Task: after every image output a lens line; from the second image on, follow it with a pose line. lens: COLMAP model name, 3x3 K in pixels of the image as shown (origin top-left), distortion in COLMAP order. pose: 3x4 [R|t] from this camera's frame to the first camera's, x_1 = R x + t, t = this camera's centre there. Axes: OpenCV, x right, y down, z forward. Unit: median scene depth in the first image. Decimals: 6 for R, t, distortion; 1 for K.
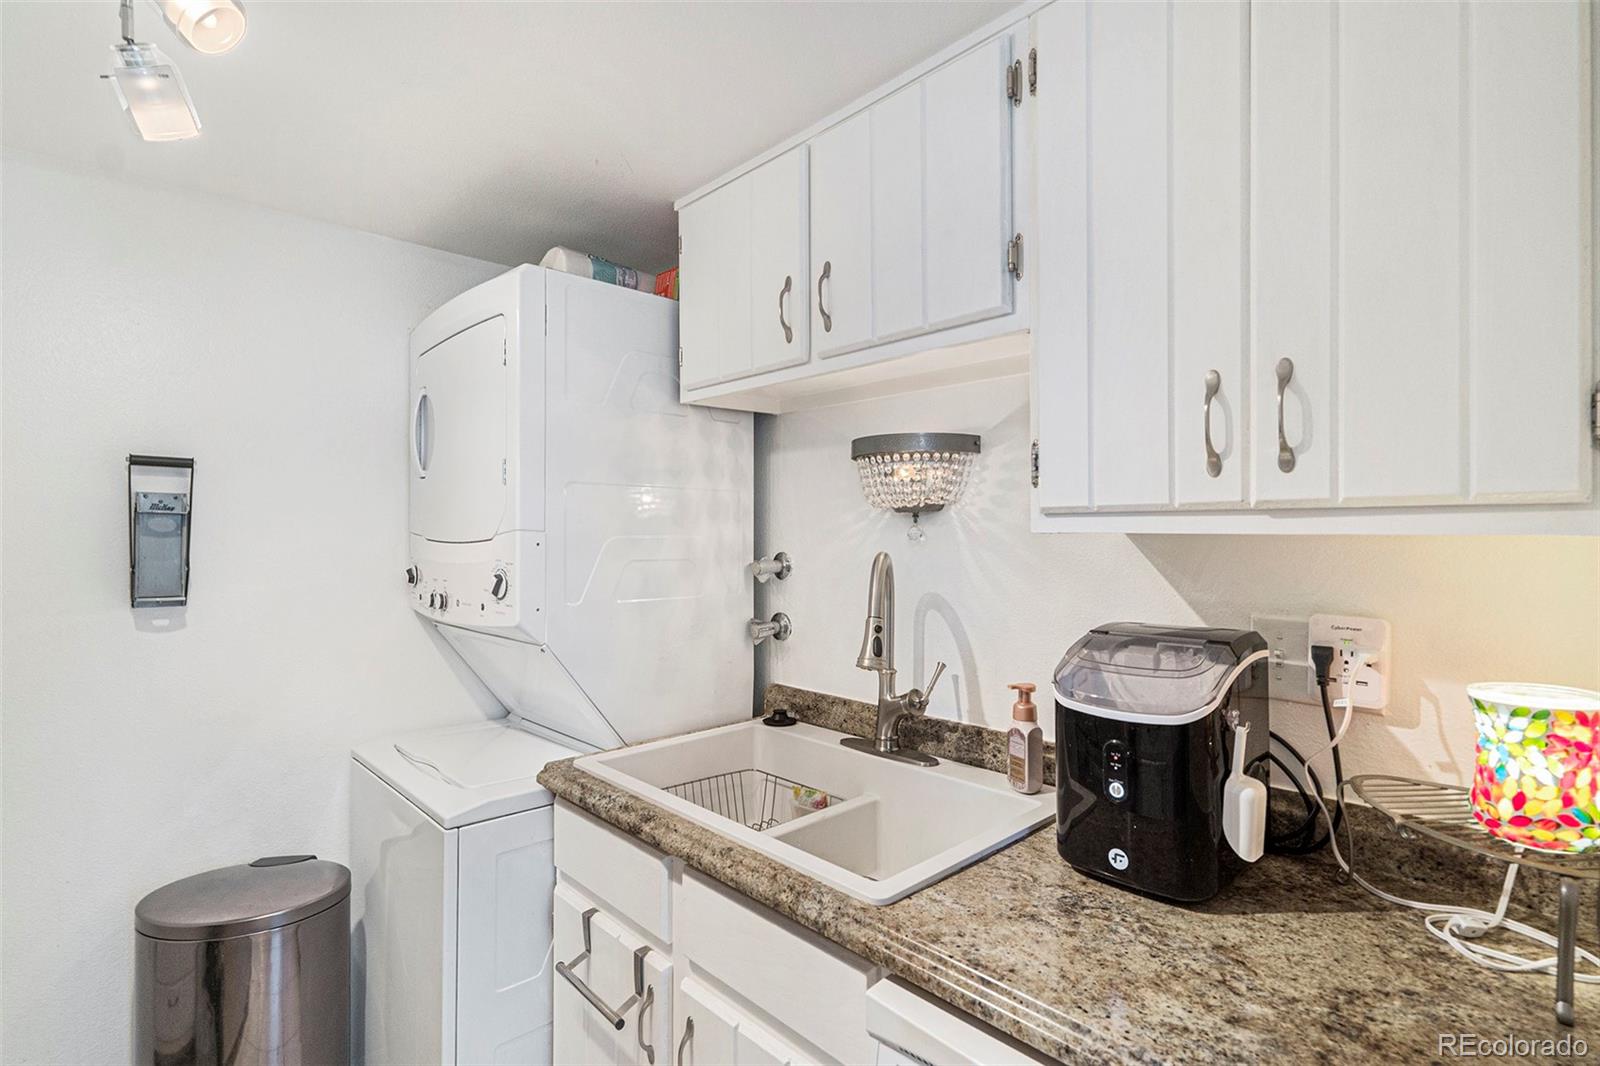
lens RADIAL K [[769.1, 0, 798.8], [0, 769.1, 537.7], [0, 0, 1]] dist [0.001198, 0.000378]
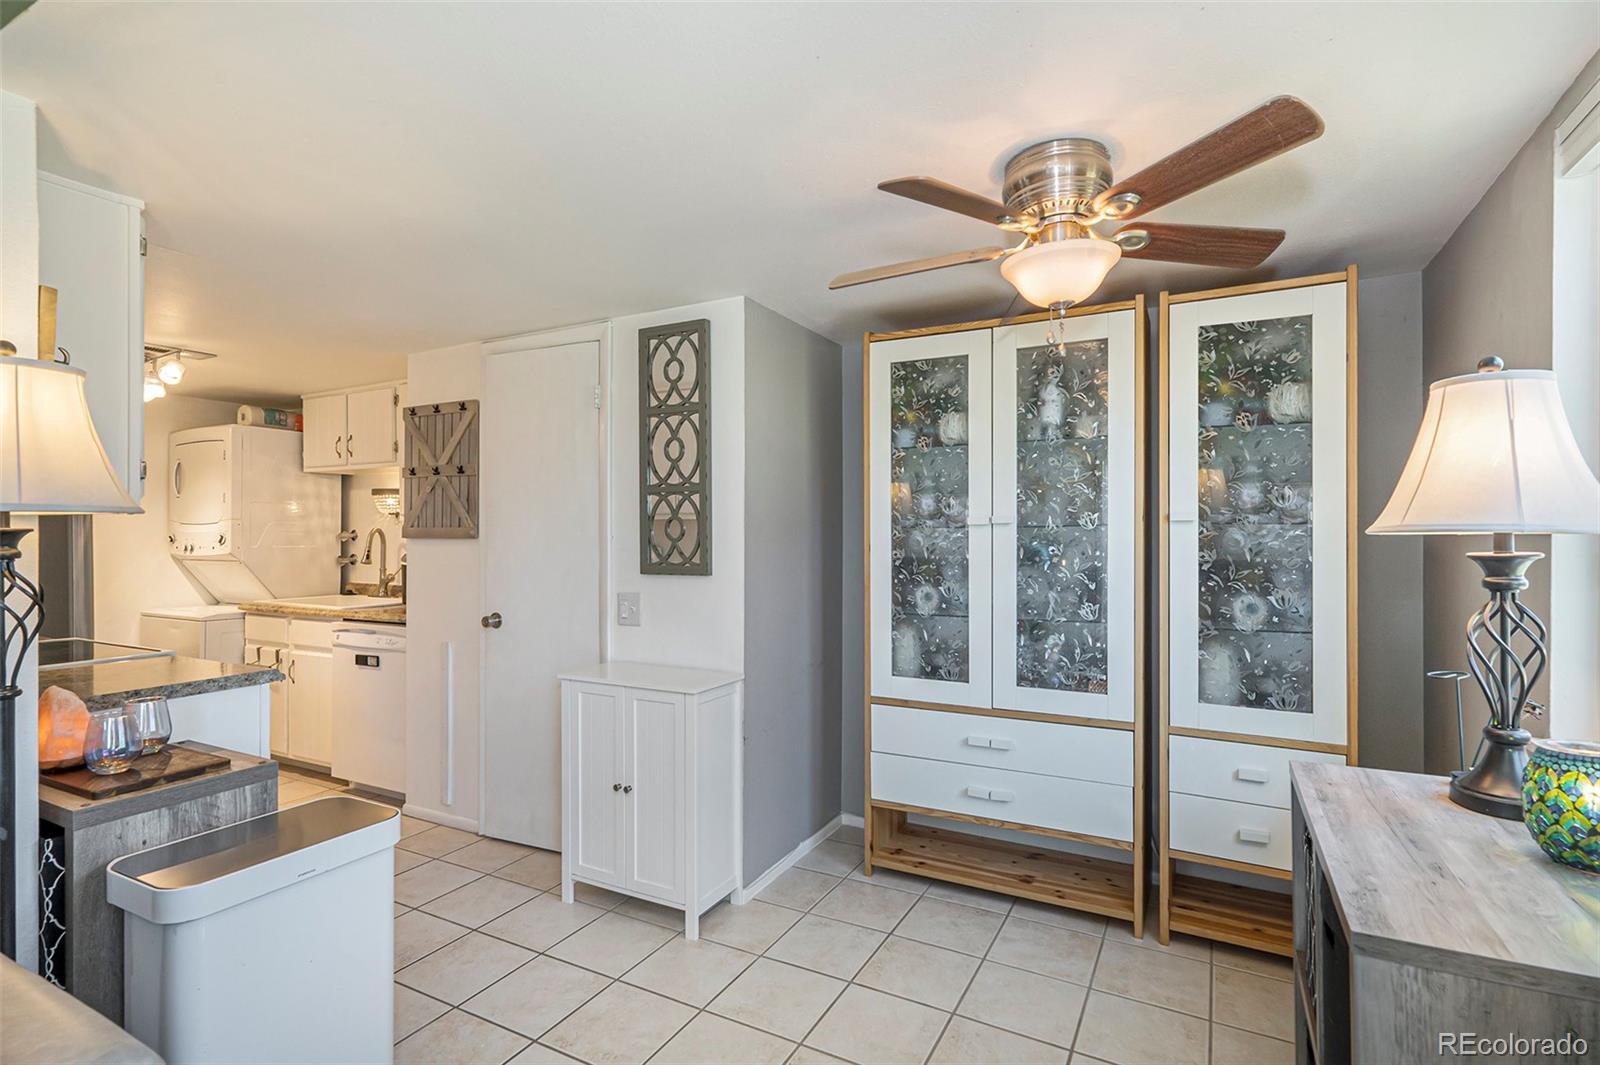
lens RADIAL K [[761.8, 0, 812.1], [0, 761.8, 531.3], [0, 0, 1]] dist [0.002566, 0.000976]
pose [[0.943410, 0.006923, 0.331555, 0.626991], [-0.003924, 0.999945, -0.009716, 0.047319], [-0.331604, 0.007865, 0.943386, -2.054296]]
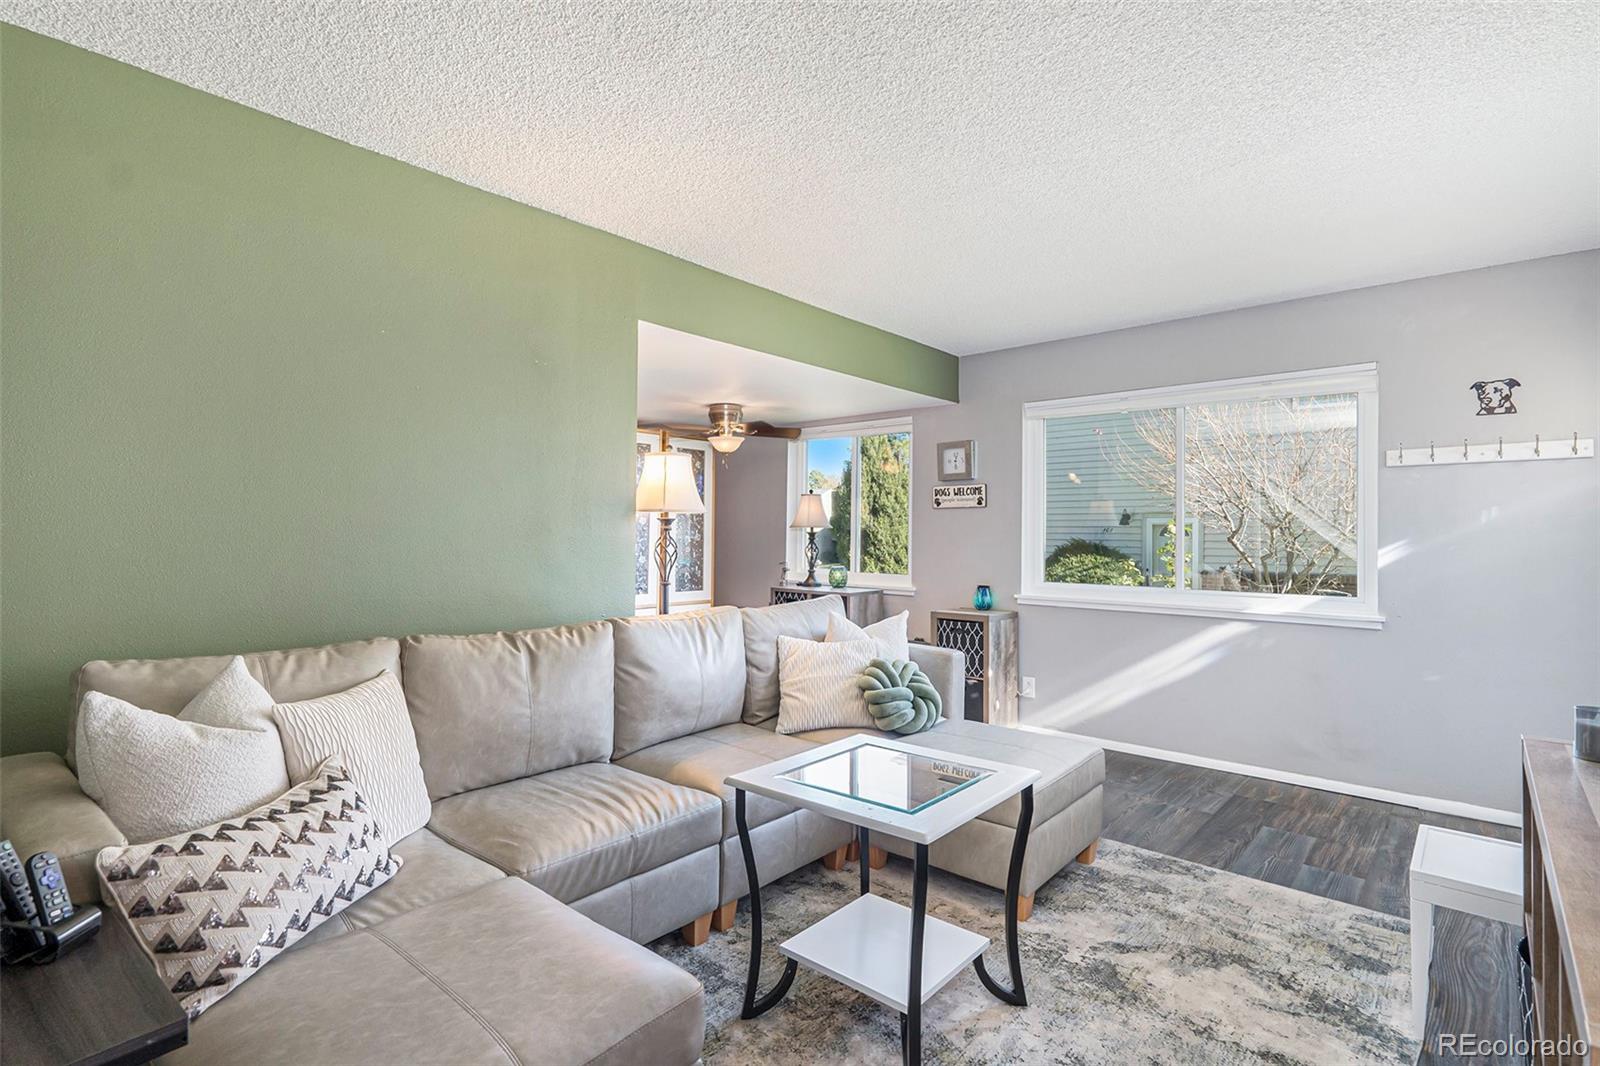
lens RADIAL K [[751.3, 0, 804.2], [0, 751.3, 531.7], [0, 0, 1]] dist [0.000088, 0.000028]
pose [[-0.096245, 0.007491, 0.995330, -1.908601], [0.001057, 0.999972, -0.007423, 0.083912], [-0.995357, 0.000338, -0.096250, -1.204270]]
